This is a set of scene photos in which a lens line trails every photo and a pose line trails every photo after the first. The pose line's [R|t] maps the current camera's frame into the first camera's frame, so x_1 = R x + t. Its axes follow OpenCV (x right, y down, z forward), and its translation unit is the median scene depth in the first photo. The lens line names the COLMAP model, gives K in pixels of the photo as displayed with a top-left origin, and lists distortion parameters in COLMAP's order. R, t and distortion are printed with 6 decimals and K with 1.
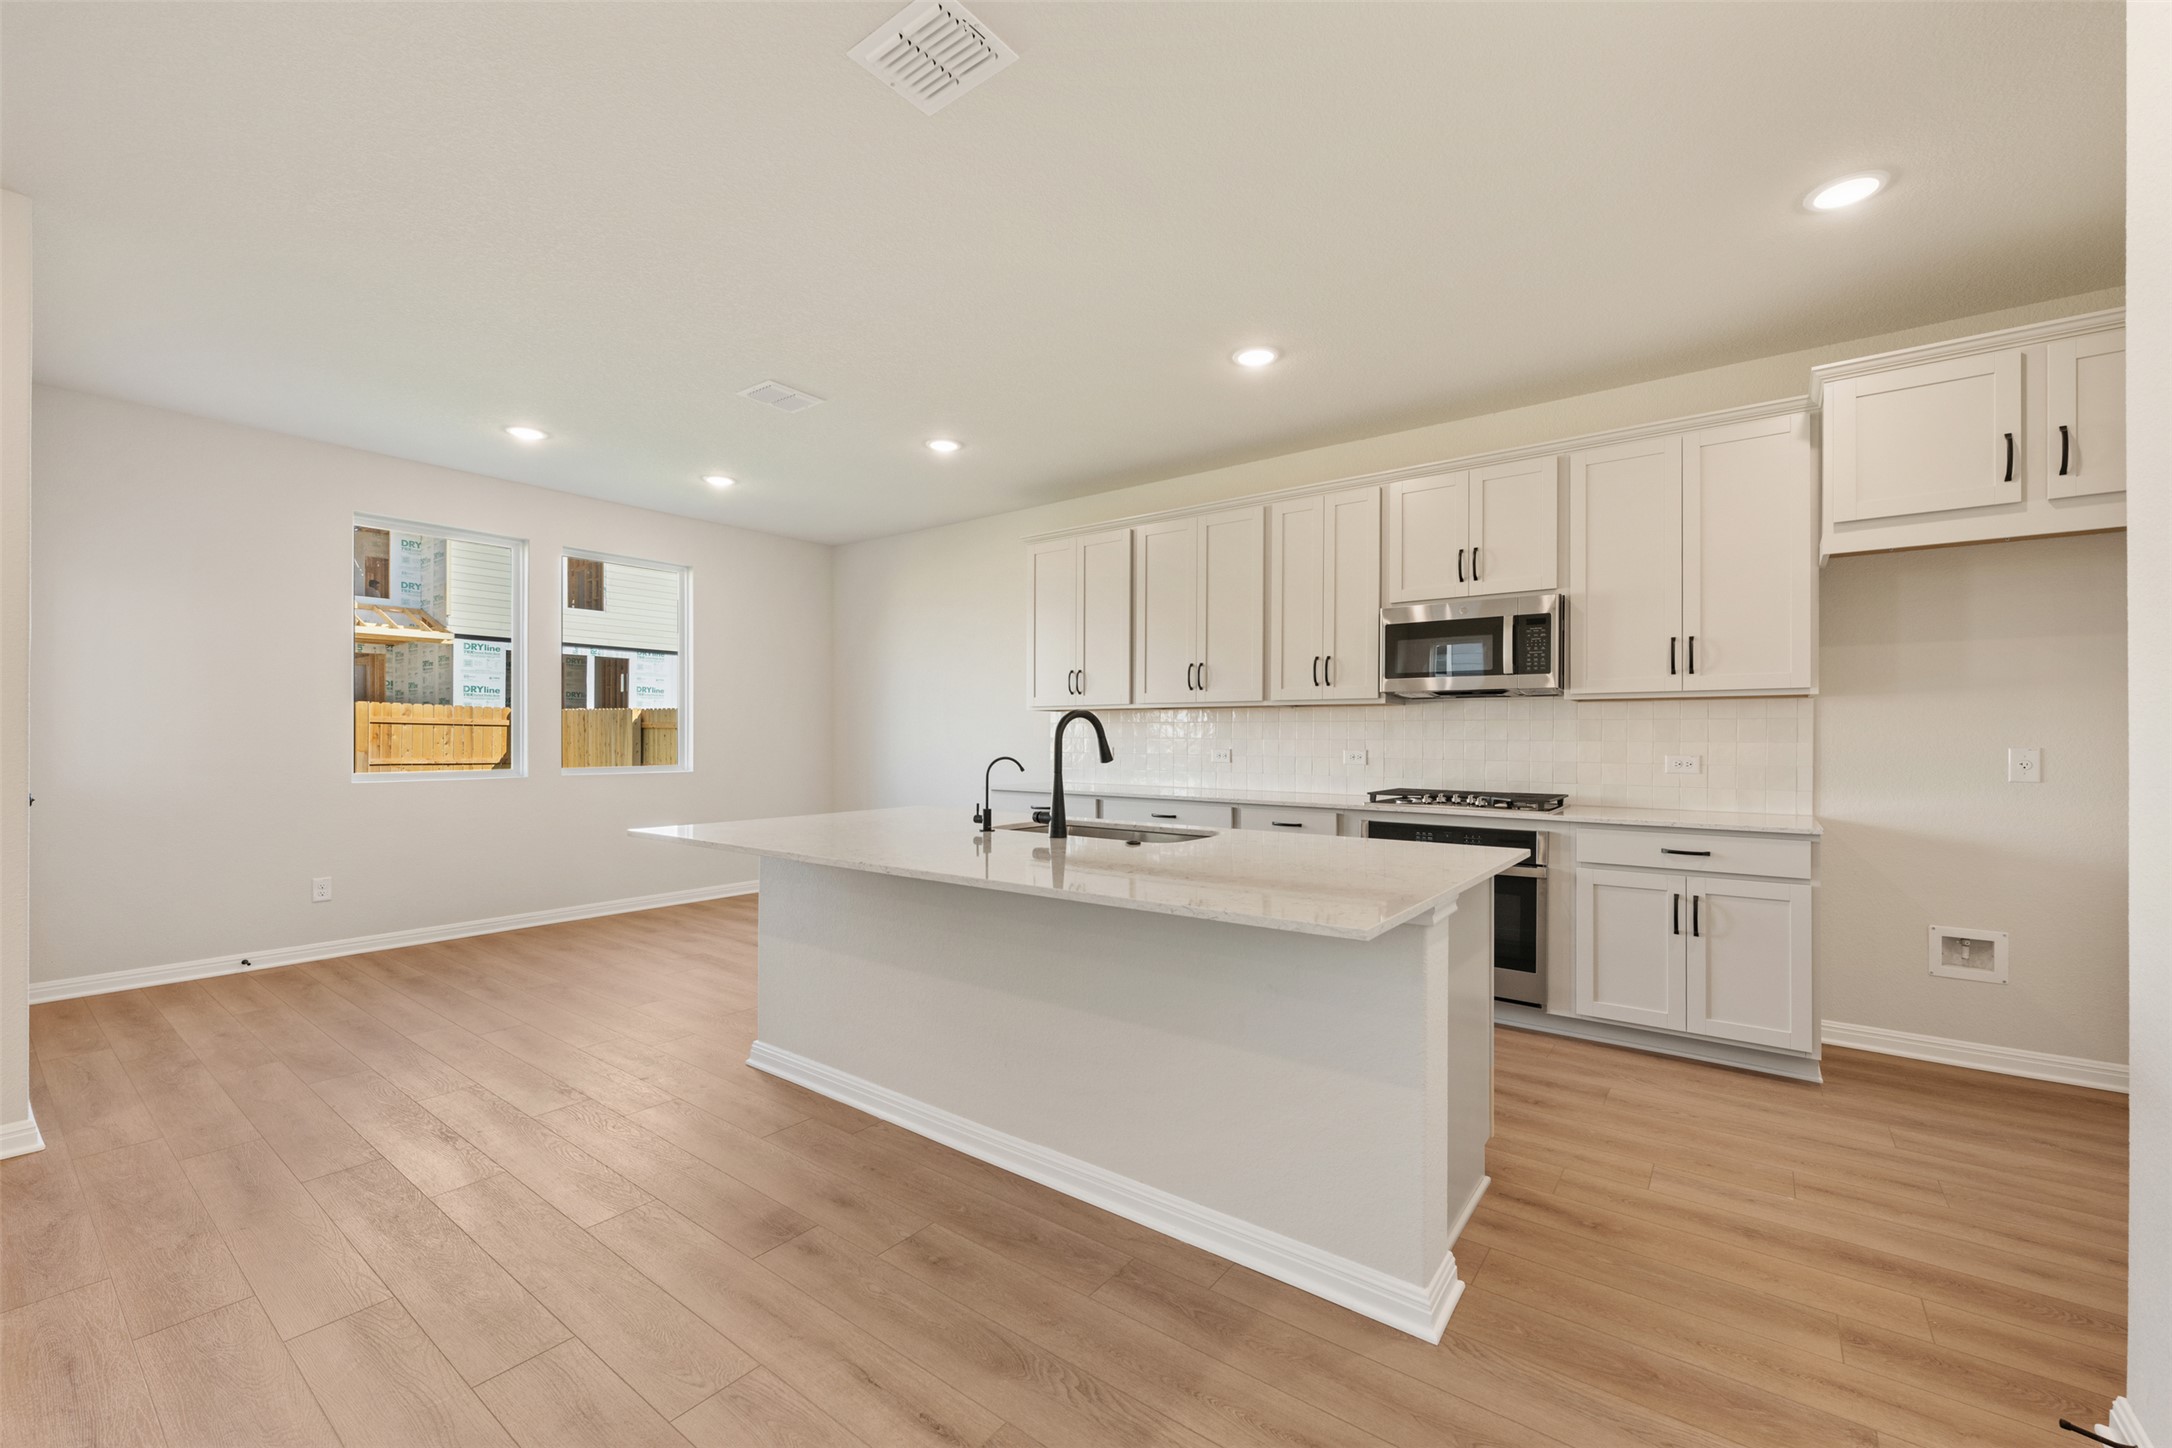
lens RADIAL K [[857.8, 0, 1113.4], [0, 857.8, 732.4], [0, 0, 1]] dist [-0.000372, -0.000964]
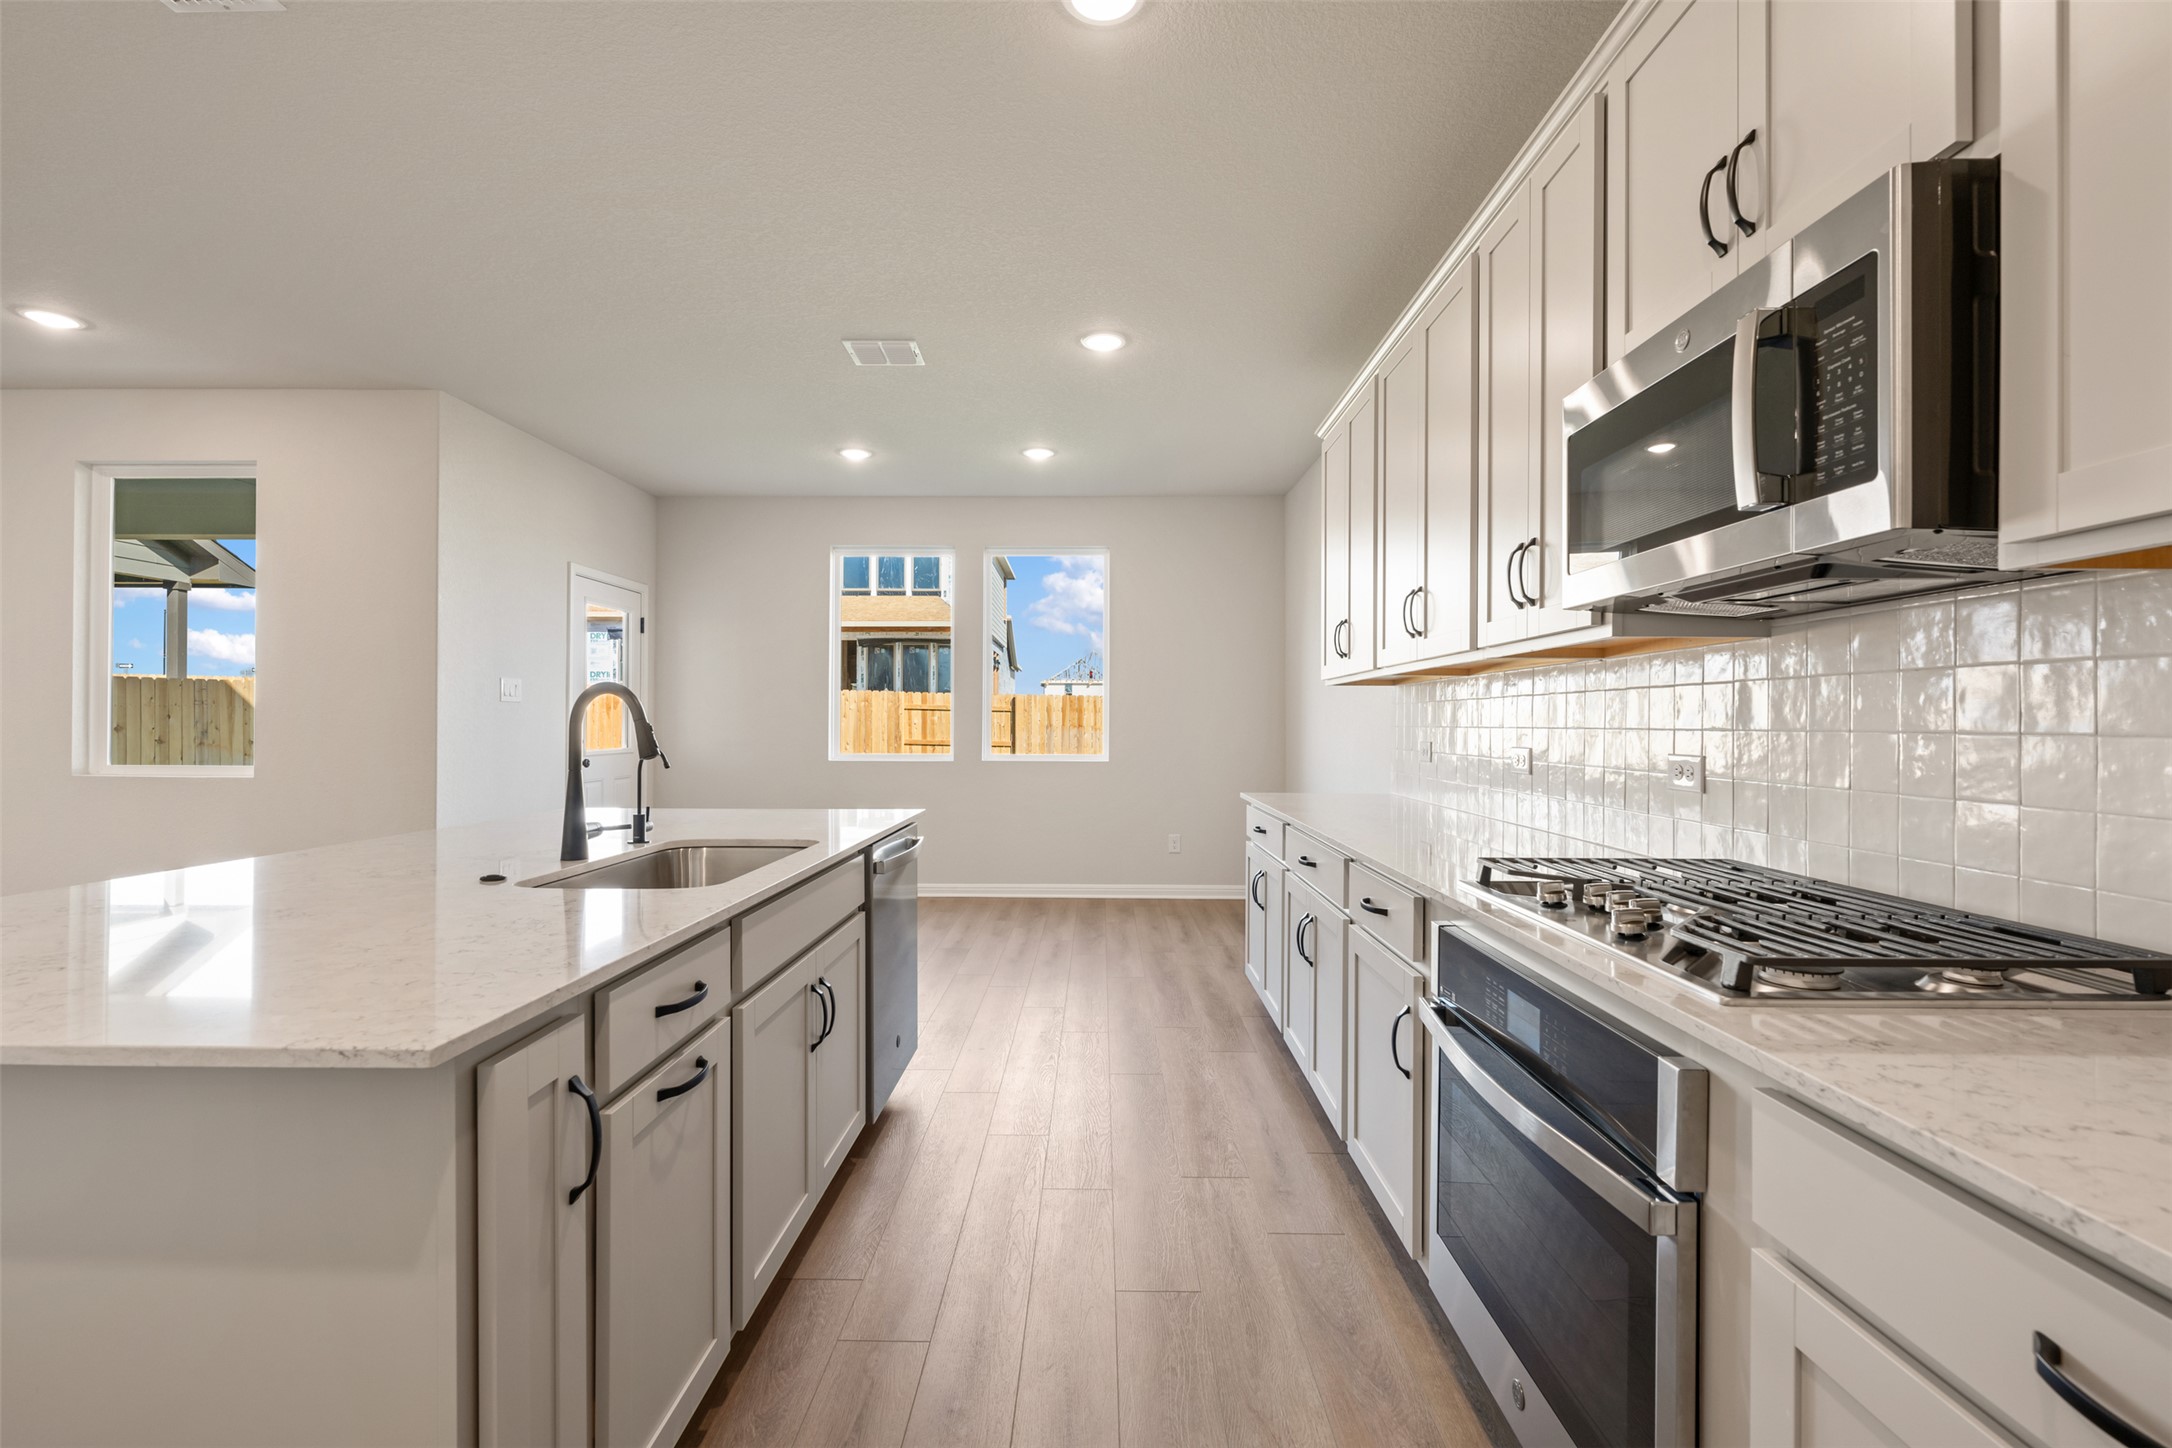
lens RADIAL K [[935.7, 0, 1095.3], [0, 935.7, 722.4], [0, 0, 1]] dist [-0.001962, -0.000084]
pose [[0.585234, -0.002148, -0.810862, 0.645643], [0.002154, 0.999997, -0.001095, 0.004895], [0.810862, -0.001105, 0.585237, 0.684591]]
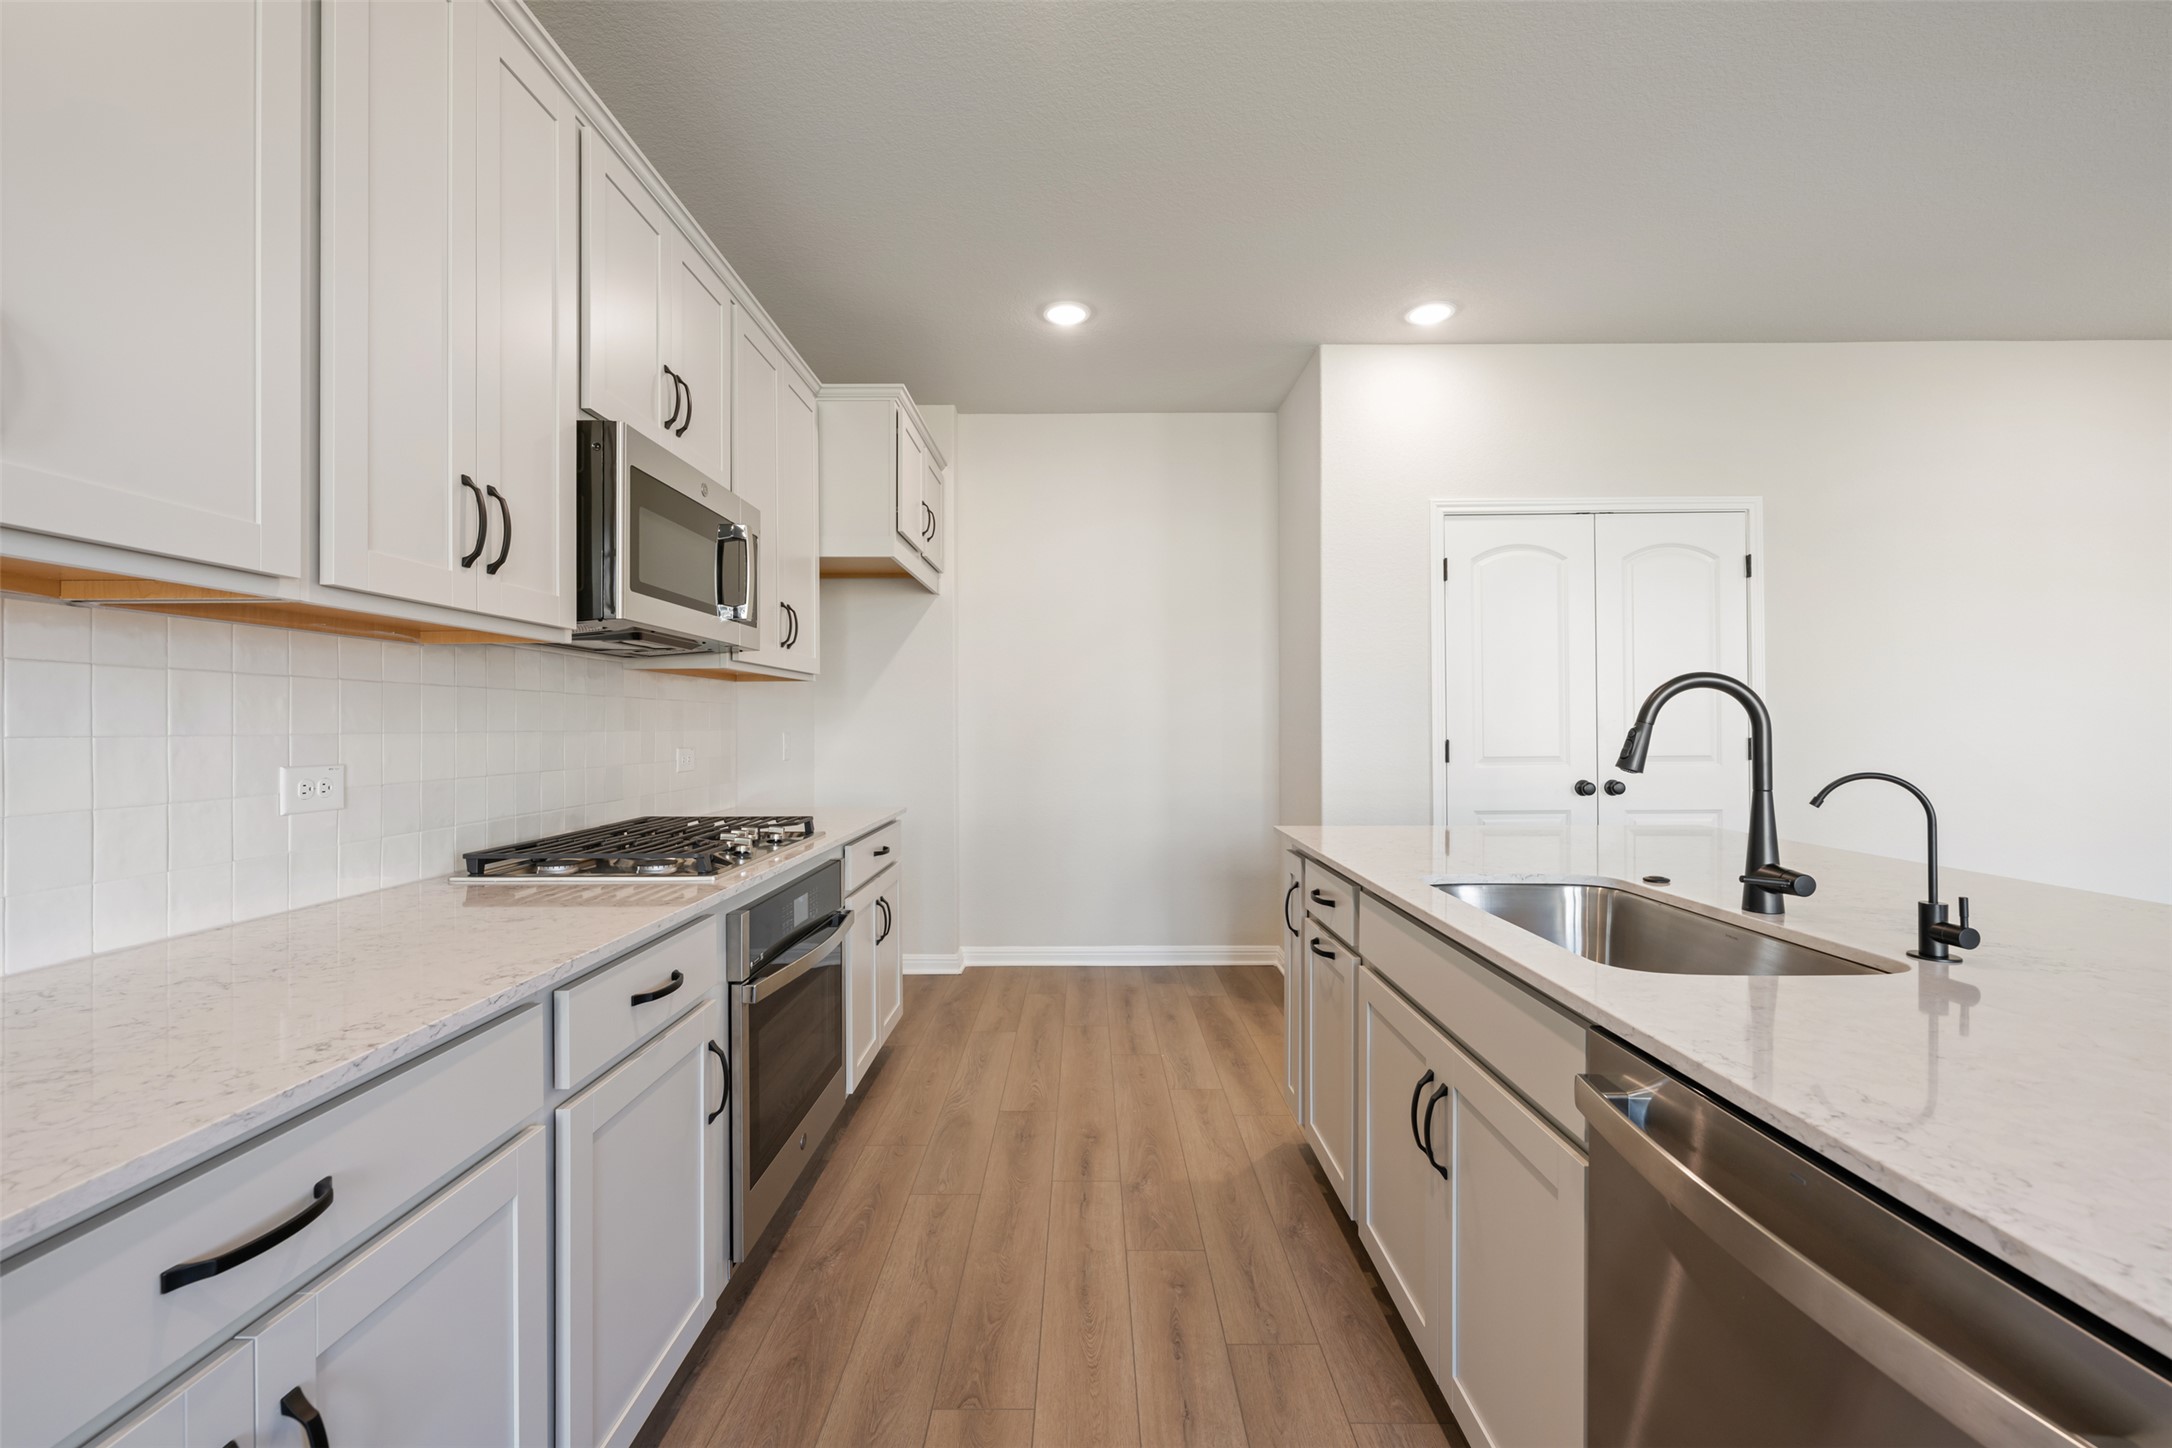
lens RADIAL K [[935.7, 0, 1062.7], [0, 935.7, 722.0], [0, 0, 1]] dist [-0.001962, -0.000084]
pose [[-0.571892, -0.002464, 0.820325, -0.229806], [-0.001059, 0.999997, 0.002265, 0.002275], [-0.820328, 0.000426, -0.571893, 1.303606]]
